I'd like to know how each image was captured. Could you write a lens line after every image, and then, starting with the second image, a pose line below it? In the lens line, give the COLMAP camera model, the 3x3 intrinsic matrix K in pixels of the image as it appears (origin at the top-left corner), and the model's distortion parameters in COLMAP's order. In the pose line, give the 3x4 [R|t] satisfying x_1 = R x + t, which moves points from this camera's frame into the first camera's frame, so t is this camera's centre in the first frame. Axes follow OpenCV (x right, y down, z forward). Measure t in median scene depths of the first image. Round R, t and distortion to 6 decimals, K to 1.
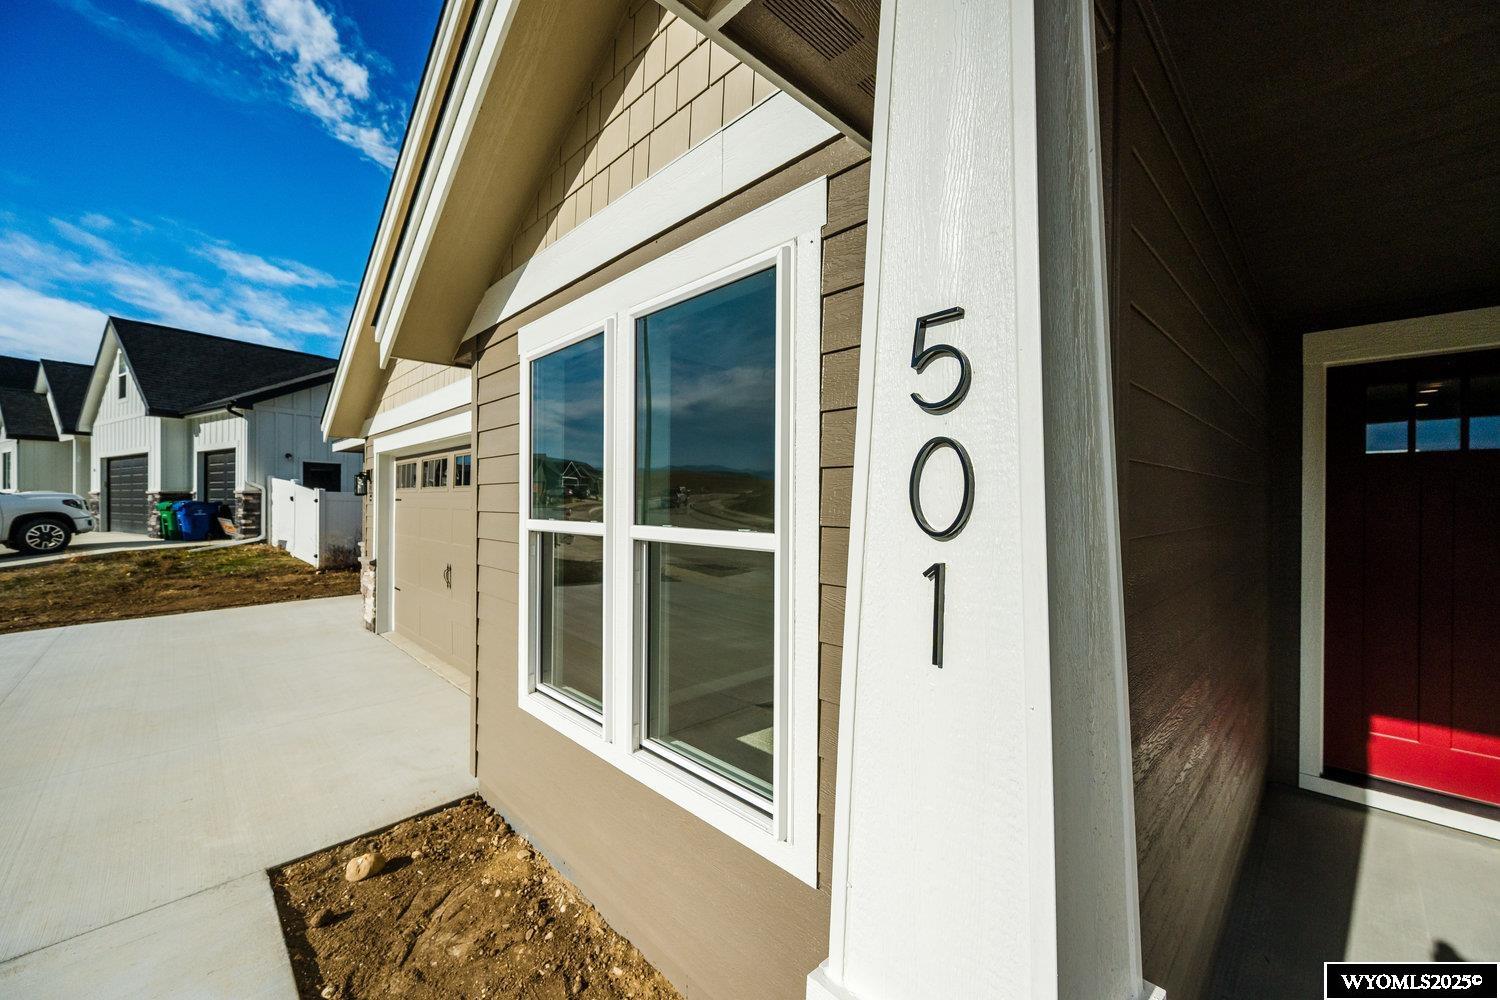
lens RADIAL K [[588.8, 0, 746.4], [0, 588.8, 504.8], [0, 0, 1]] dist [-0.007214, 0.001896]
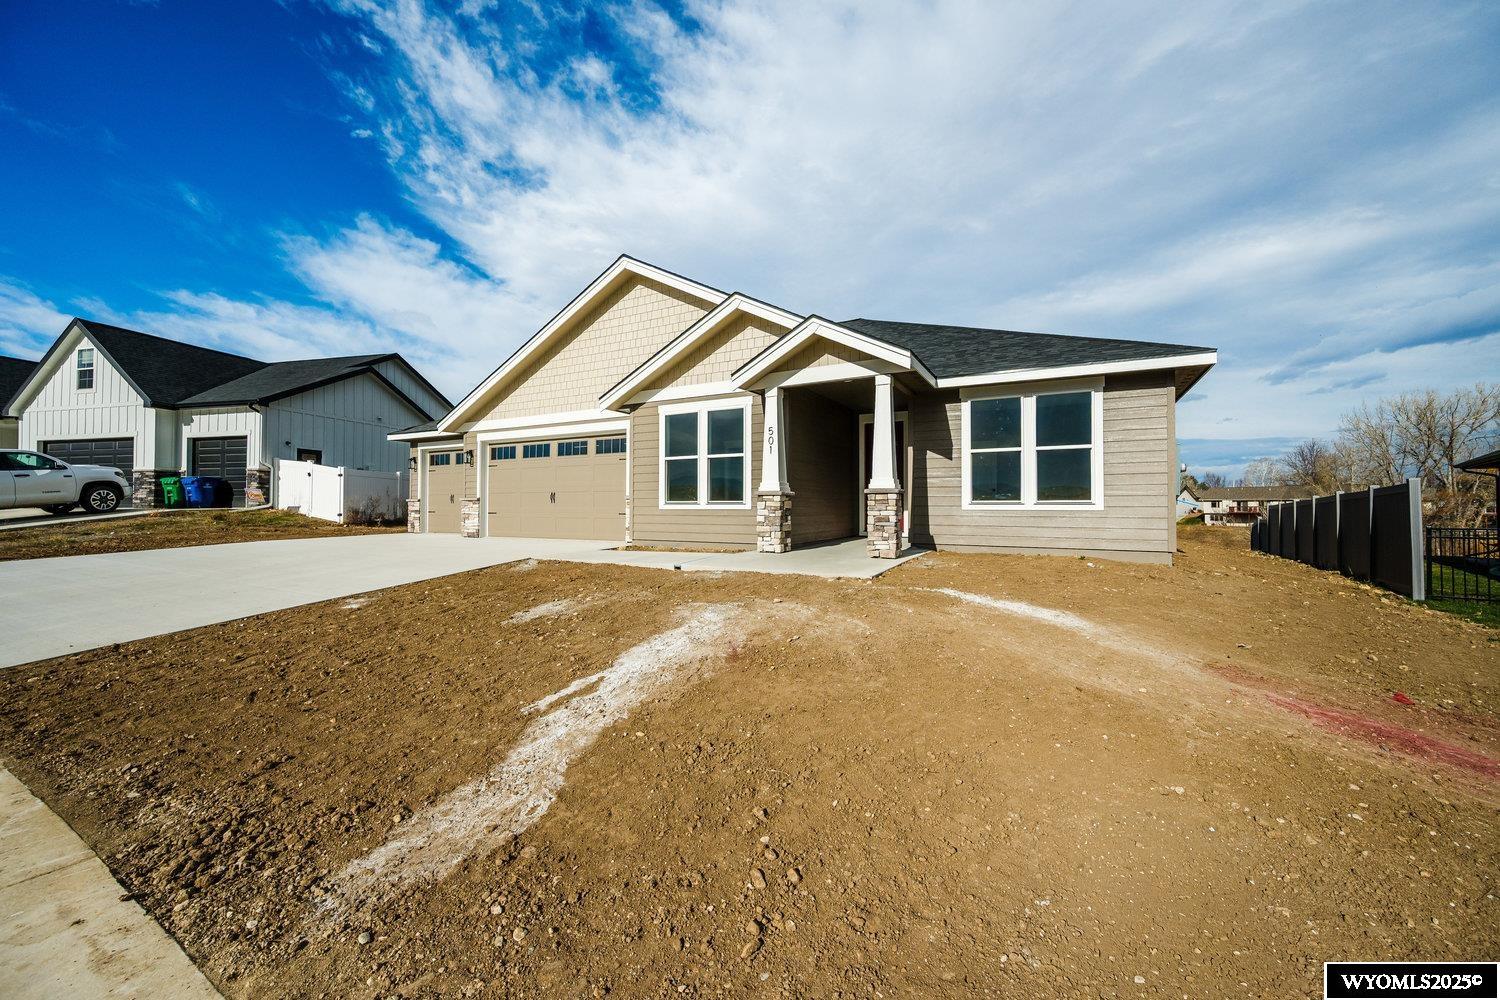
lens RADIAL K [[588.8, 0, 741.7], [0, 588.8, 499.8], [0, 0, 1]] dist [-0.007214, 0.001896]
pose [[0.956251, 0.001515, 0.292542, -0.209501], [0.004552, 0.999789, -0.020055, 0.077635], [-0.292511, 0.020509, 0.956042, -0.571856]]
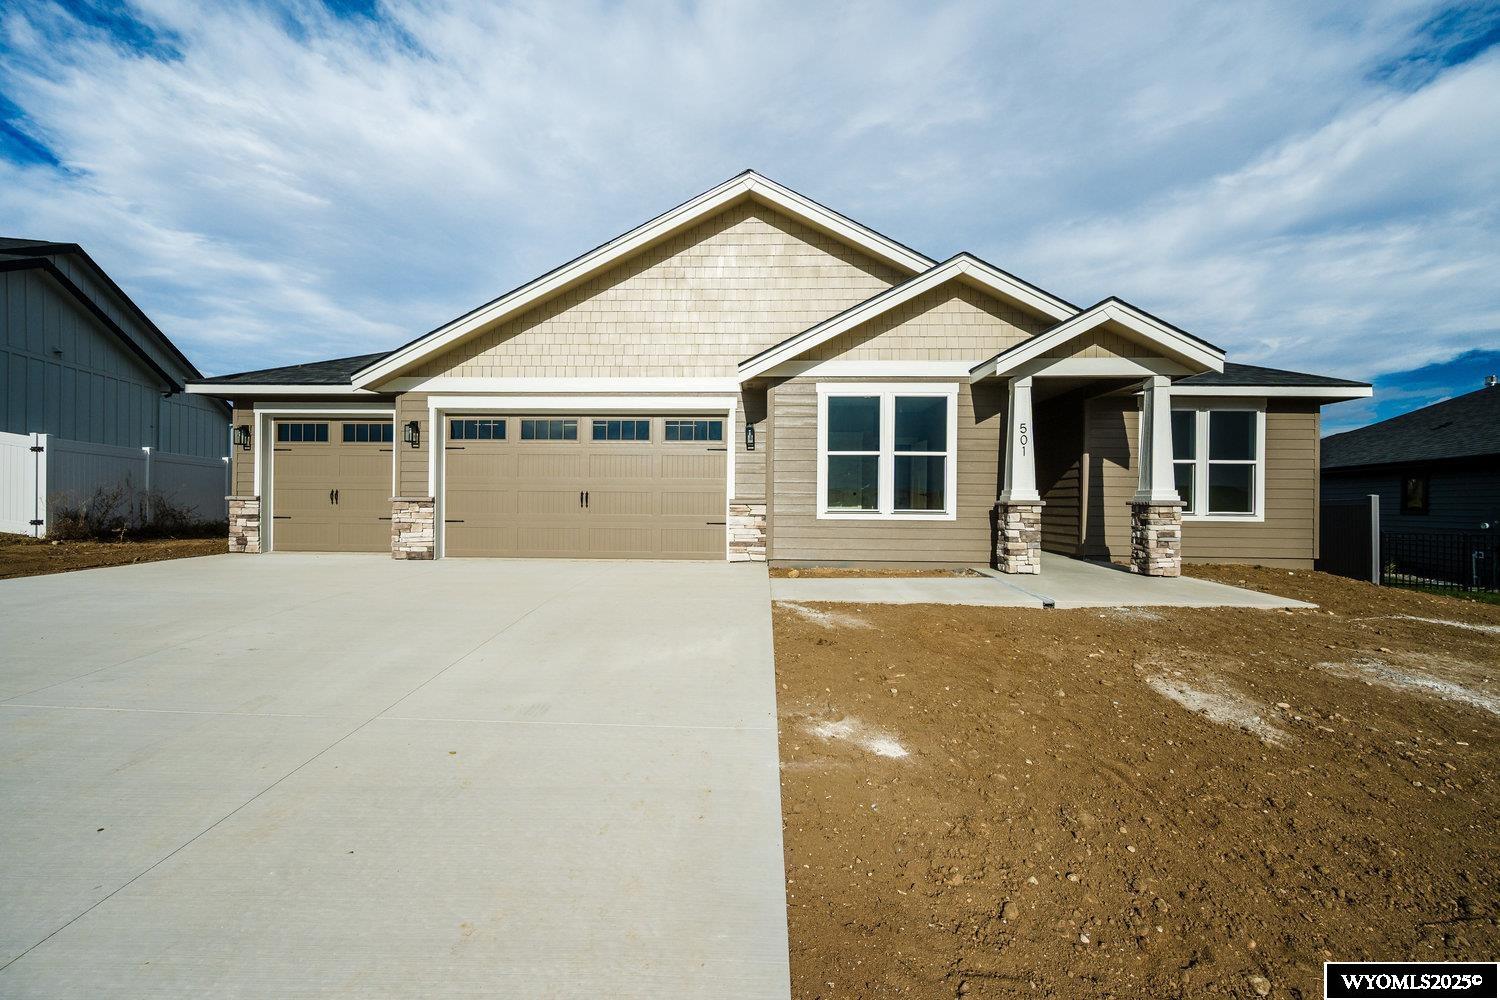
lens RADIAL K [[588.8, 0, 747.2], [0, 588.8, 502.0], [0, 0, 1]] dist [-0.007214, 0.001896]
pose [[0.718403, 0.002967, 0.695621, -0.554123], [-0.000716, 0.999994, -0.003526, 0.058441], [-0.695627, 0.002035, 0.718401, -0.164915]]
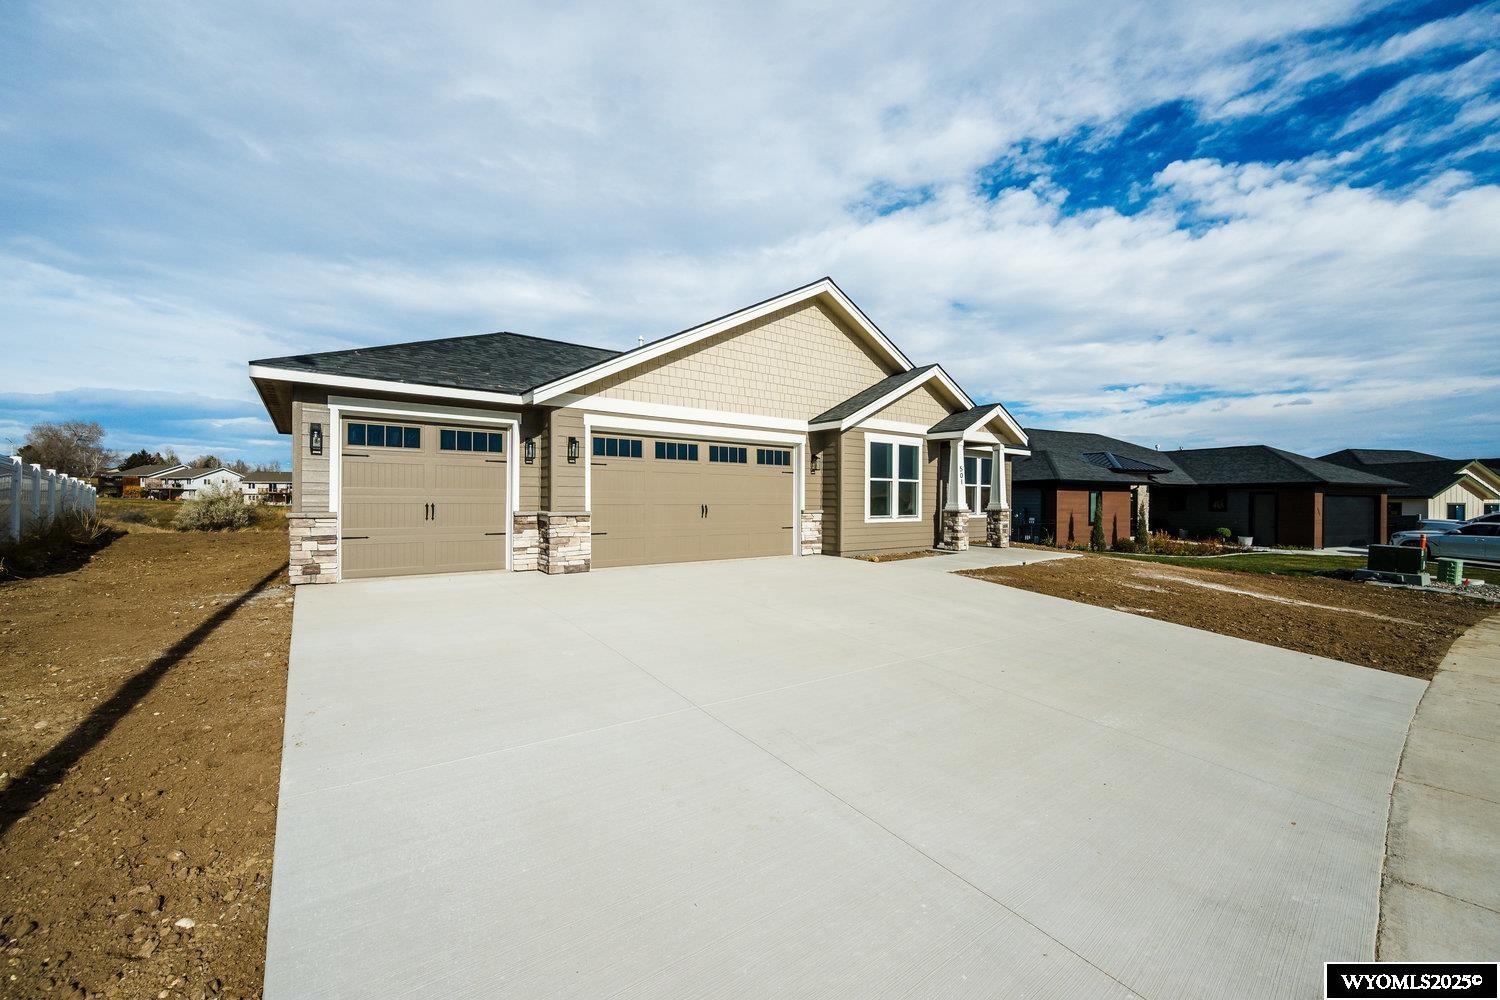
lens RADIAL K [[588.8, 0, 744.4], [0, 588.8, 498.4], [0, 0, 1]] dist [-0.007214, 0.001896]
pose [[0.123660, -0.002237, 0.992322, -1.005635], [-0.000015, 0.999997, 0.002256, 0.034246], [-0.992325, -0.000294, 0.123660, 0.289540]]
